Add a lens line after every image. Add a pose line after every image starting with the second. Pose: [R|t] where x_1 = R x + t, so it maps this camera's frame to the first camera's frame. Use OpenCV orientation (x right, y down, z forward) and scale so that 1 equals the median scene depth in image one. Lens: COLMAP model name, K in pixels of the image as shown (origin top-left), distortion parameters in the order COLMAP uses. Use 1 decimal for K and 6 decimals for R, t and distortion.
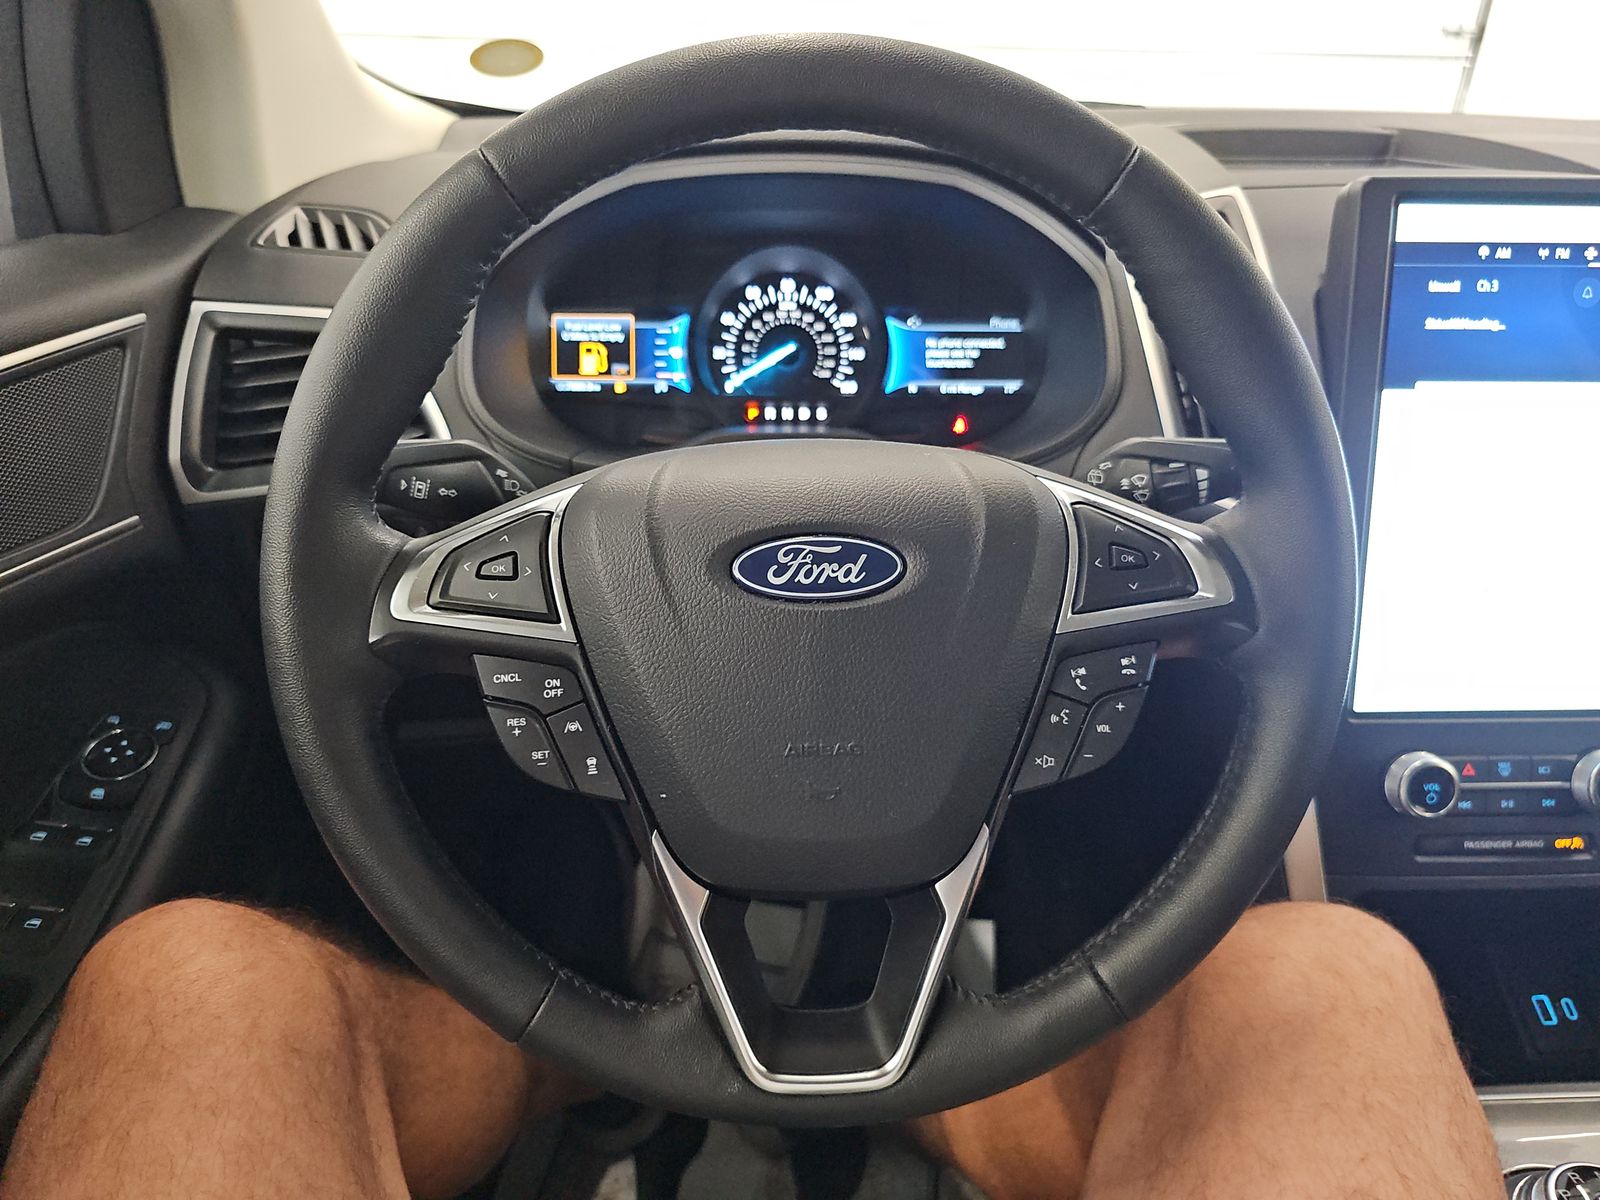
lens RADIAL K [[1108.5, 0, 798.5], [0, 1108.5, 592.8], [0, 0, 1]] dist [0.031528, -0.048481]
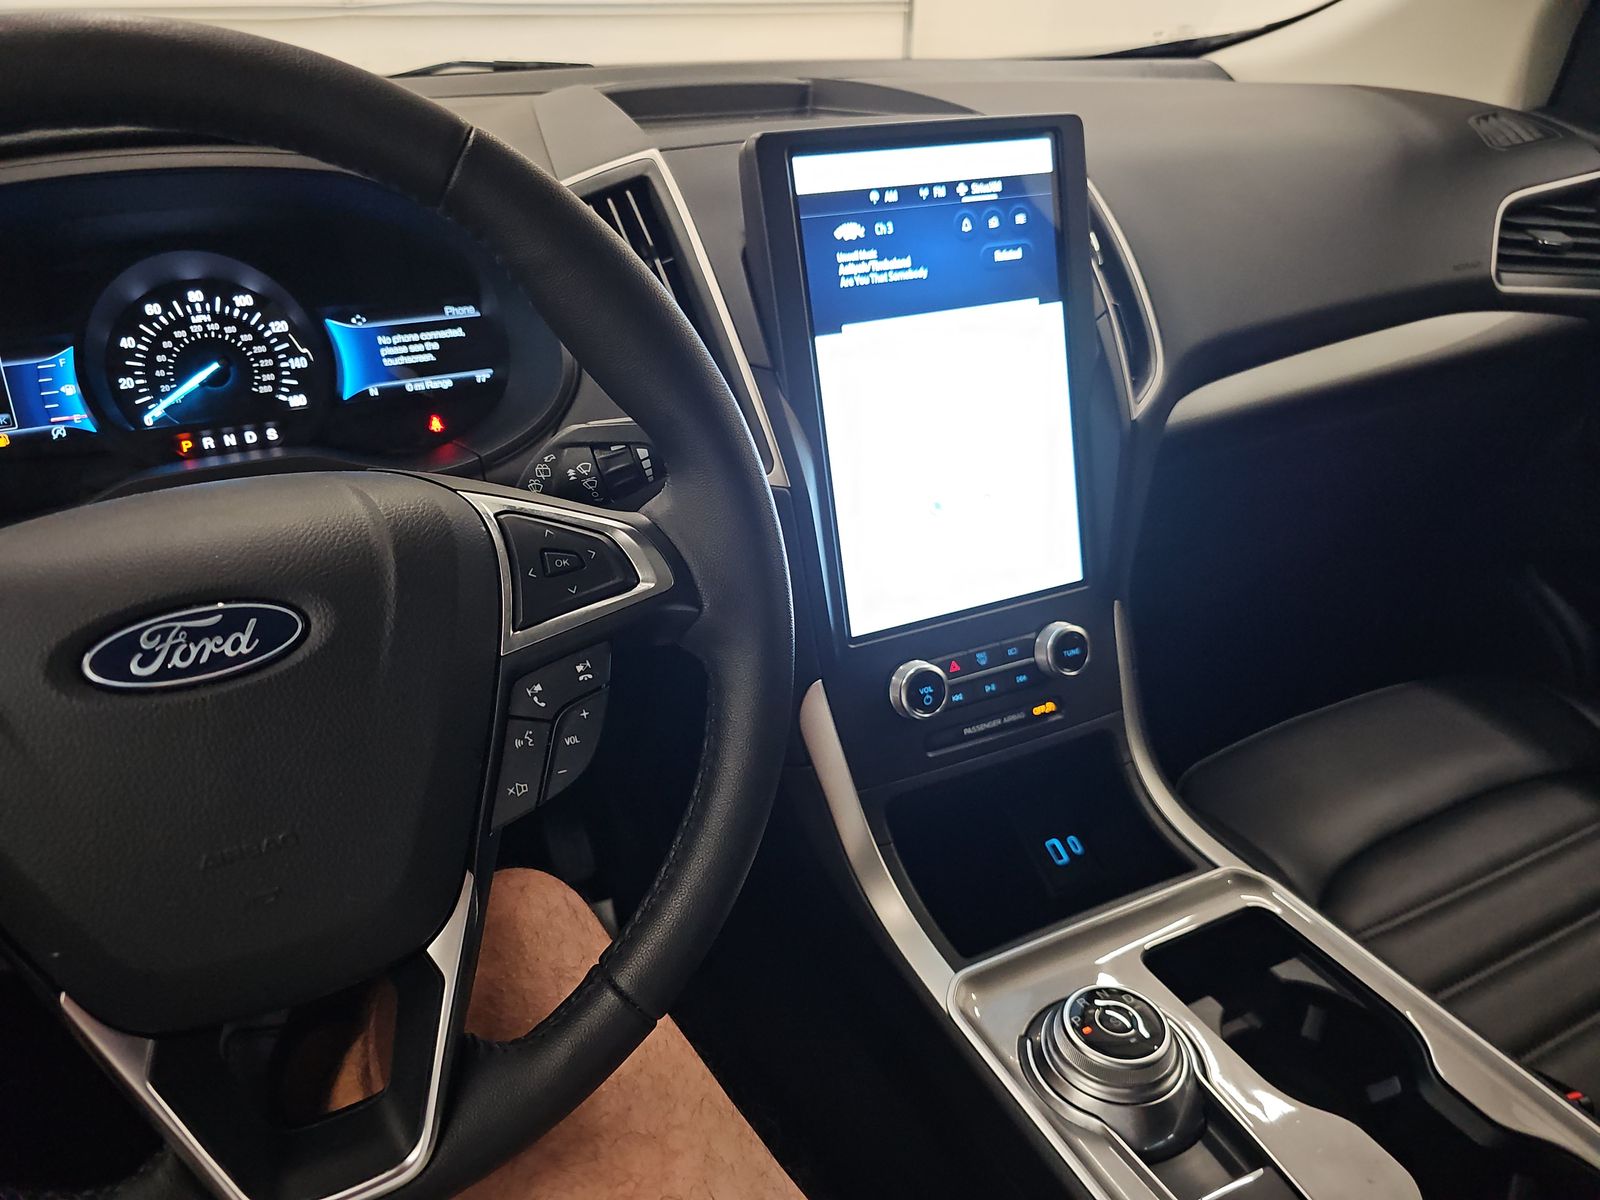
lens RADIAL K [[1065.6, 0, 800.0], [0, 1065.6, 600.0], [0, 0, 1]] dist [0.035379, -0.029876]
pose [[0.923684, -0.208107, 0.321714, 0.128308], [0.191061, 0.977972, 0.084059, -0.025663], [-0.332121, -0.016177, 0.943098, 0.044153]]
